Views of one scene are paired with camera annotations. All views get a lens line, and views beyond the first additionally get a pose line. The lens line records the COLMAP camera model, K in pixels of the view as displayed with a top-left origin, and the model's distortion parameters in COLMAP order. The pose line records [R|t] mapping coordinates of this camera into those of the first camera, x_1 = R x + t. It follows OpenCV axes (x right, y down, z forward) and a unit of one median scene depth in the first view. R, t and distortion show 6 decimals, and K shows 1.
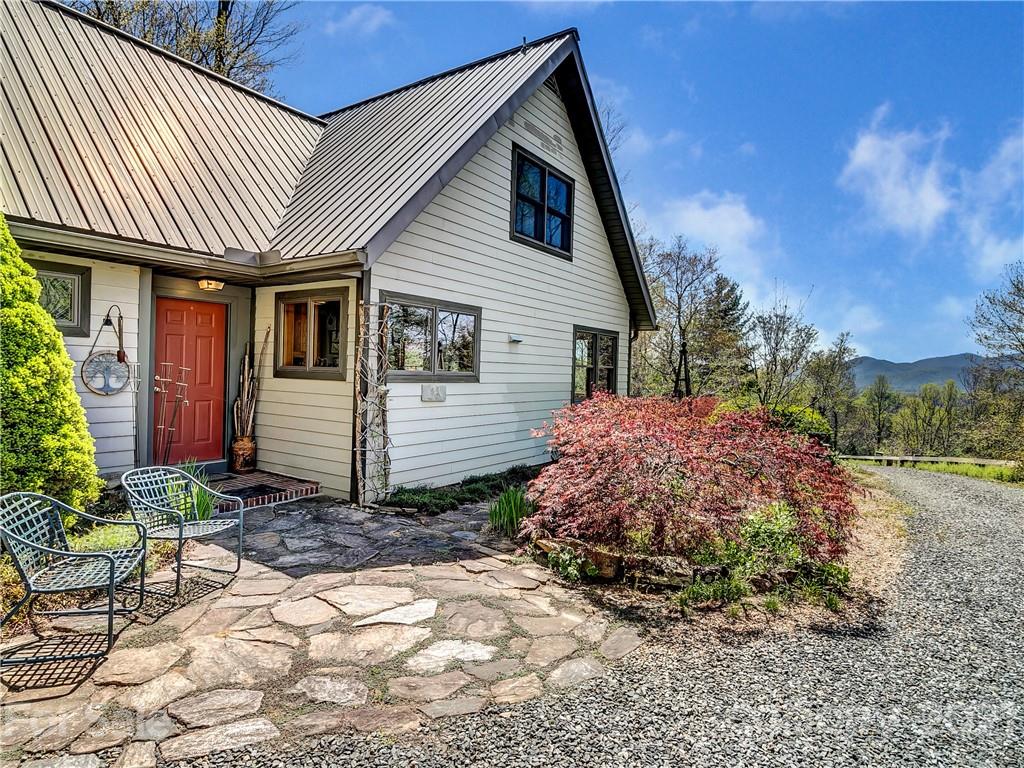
lens RADIAL K [[573.9, 0, 508.2], [0, 573.9, 378.0], [0, 0, 1]] dist [-0.001876, -0.001432]
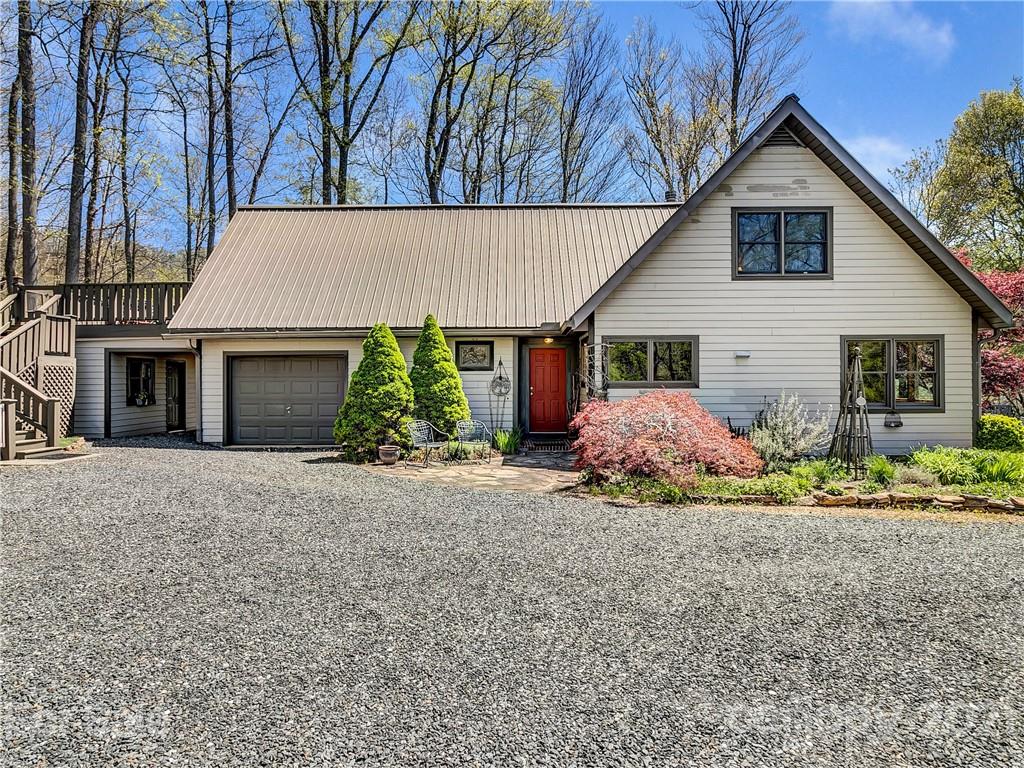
lens RADIAL K [[603.6, 0, 517.2], [0, 603.6, 379.5], [0, 0, 1]] dist [-0.004432, -0.000841]
pose [[0.567398, -0.031818, -0.822829, 1.560928], [0.008305, 0.999423, -0.032920, 0.053462], [0.823402, 0.011845, 0.567335, -0.361185]]
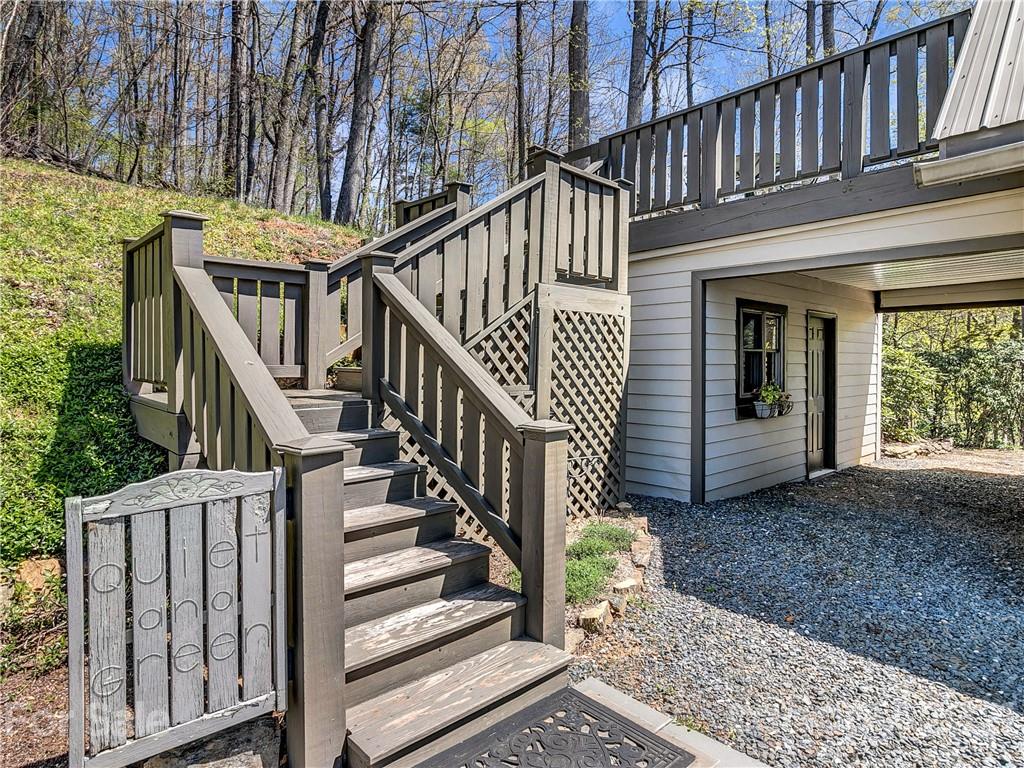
lens RADIAL K [[606.5, 0, 513.0], [0, 606.5, 374.7], [0, 0, 1]] dist [-0.003825, 0.000335]
pose [[-0.225701, -0.010042, -0.974145, -0.819694], [-0.021523, 0.999754, -0.005320, -0.003843], [0.973959, 0.019766, -0.225861, -0.420995]]
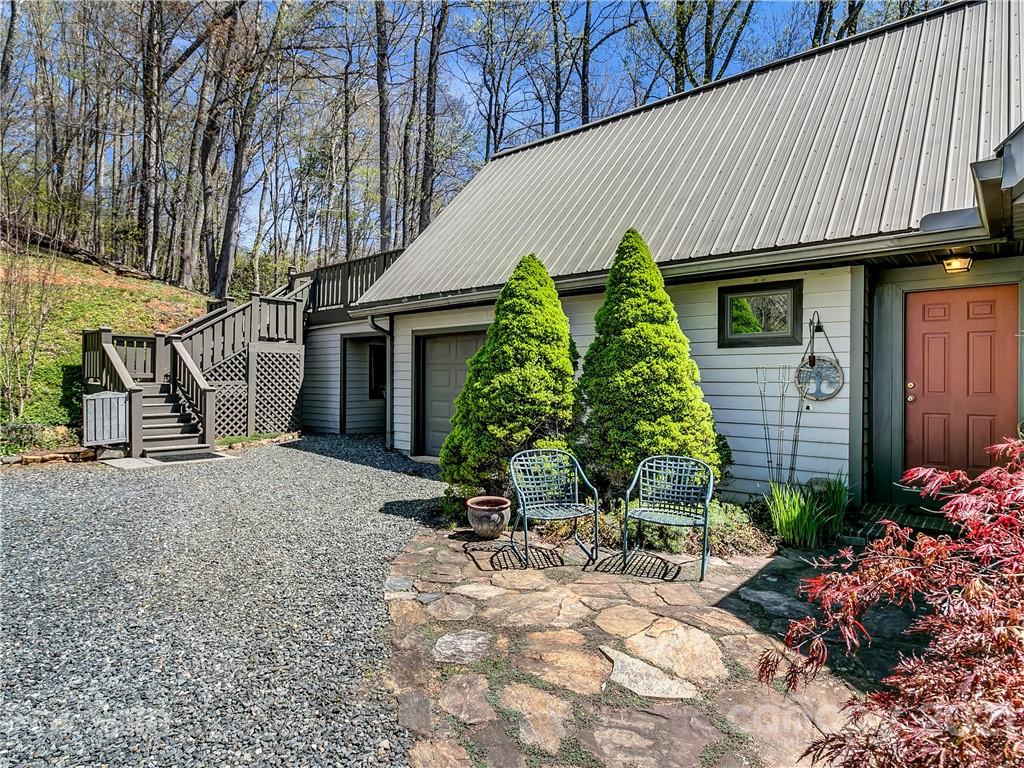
lens RADIAL K [[573.9, 0, 513.5], [0, 573.9, 386.3], [0, 0, 1]] dist [-0.001876, -0.001432]
pose [[-0.099185, -0.015781, -0.994944, 0.437845], [-0.020689, 0.999691, -0.013794, 0.035894], [0.994854, 0.019216, -0.099480, 0.673139]]
